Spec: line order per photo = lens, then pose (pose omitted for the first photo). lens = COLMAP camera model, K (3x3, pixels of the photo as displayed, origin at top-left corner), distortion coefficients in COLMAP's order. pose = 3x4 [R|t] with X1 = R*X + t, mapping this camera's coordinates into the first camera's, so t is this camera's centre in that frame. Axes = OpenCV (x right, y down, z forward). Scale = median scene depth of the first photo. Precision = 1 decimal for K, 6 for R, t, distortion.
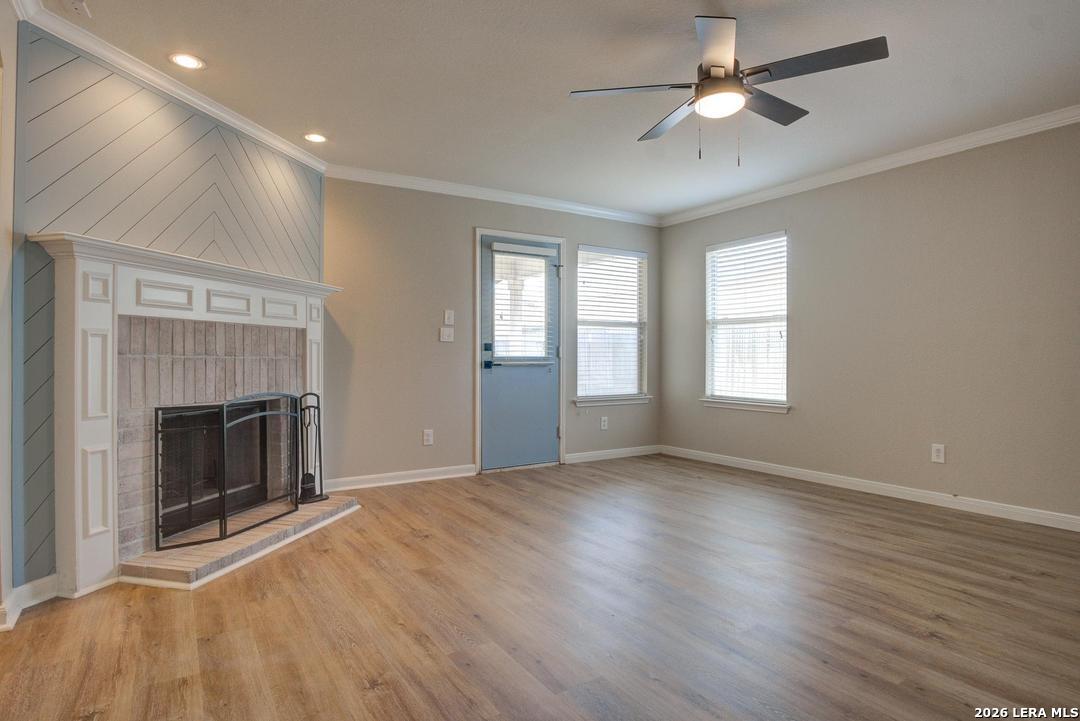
lens RADIAL K [[598.7, 0, 545.7], [0, 598.7, 351.2], [0, 0, 1]] dist [-0.040333, 0.003242]
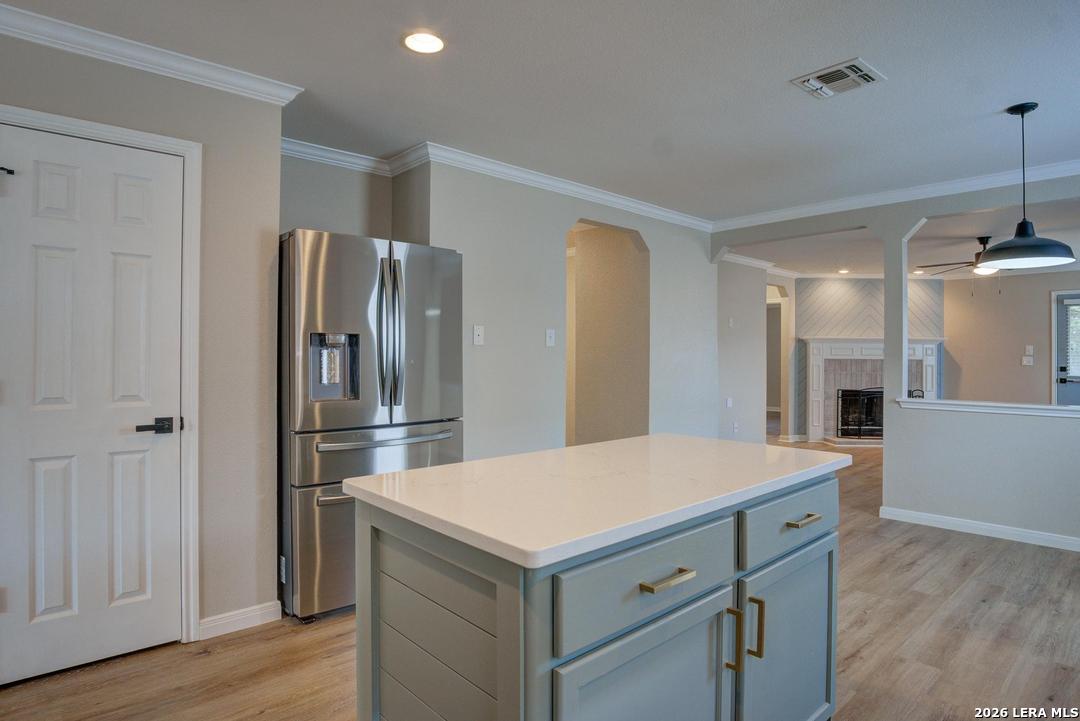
lens RADIAL K [[598.7, 0, 541.9], [0, 598.7, 353.0], [0, 0, 1]] dist [-0.040333, 0.003242]
pose [[0.181221, 0.000563, -0.983442, 1.173144], [0.001407, 0.999999, 0.000832, -0.053646], [0.983441, -0.001534, 0.181220, -0.590799]]
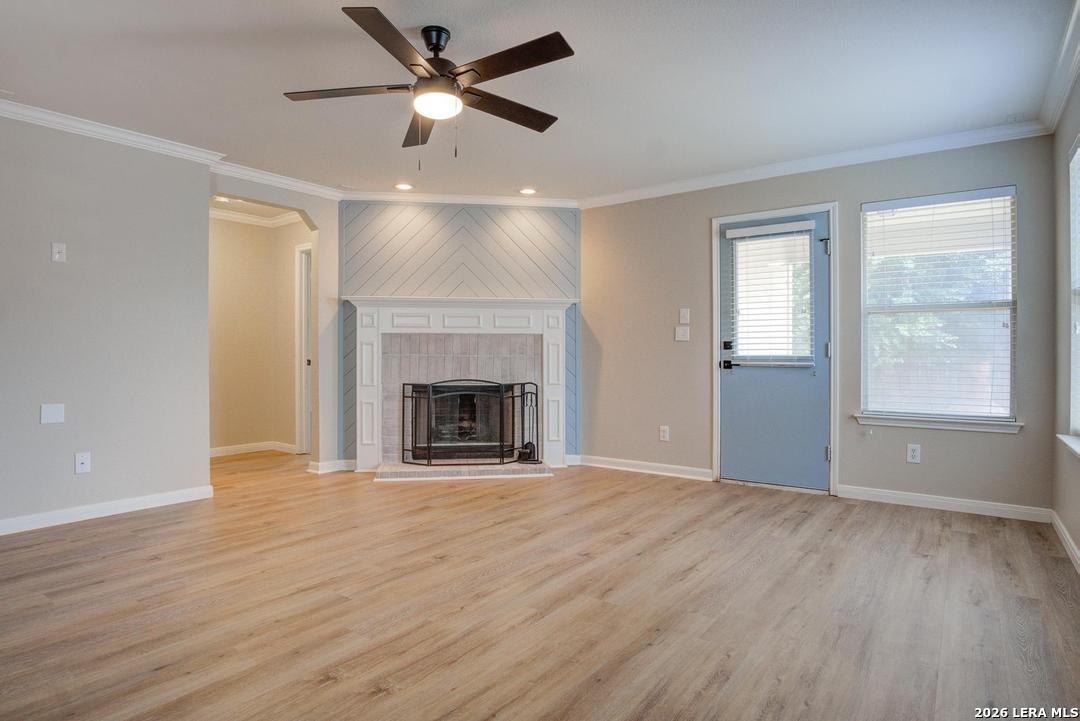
lens RADIAL K [[598.7, 0, 534.4], [0, 598.7, 355.1], [0, 0, 1]] dist [-0.040333, 0.003242]
pose [[0.350347, 0.003244, -0.936614, 0.695446], [0.006238, 0.999964, 0.005797, 0.000805], [0.936599, -0.007874, 0.350314, 0.429014]]
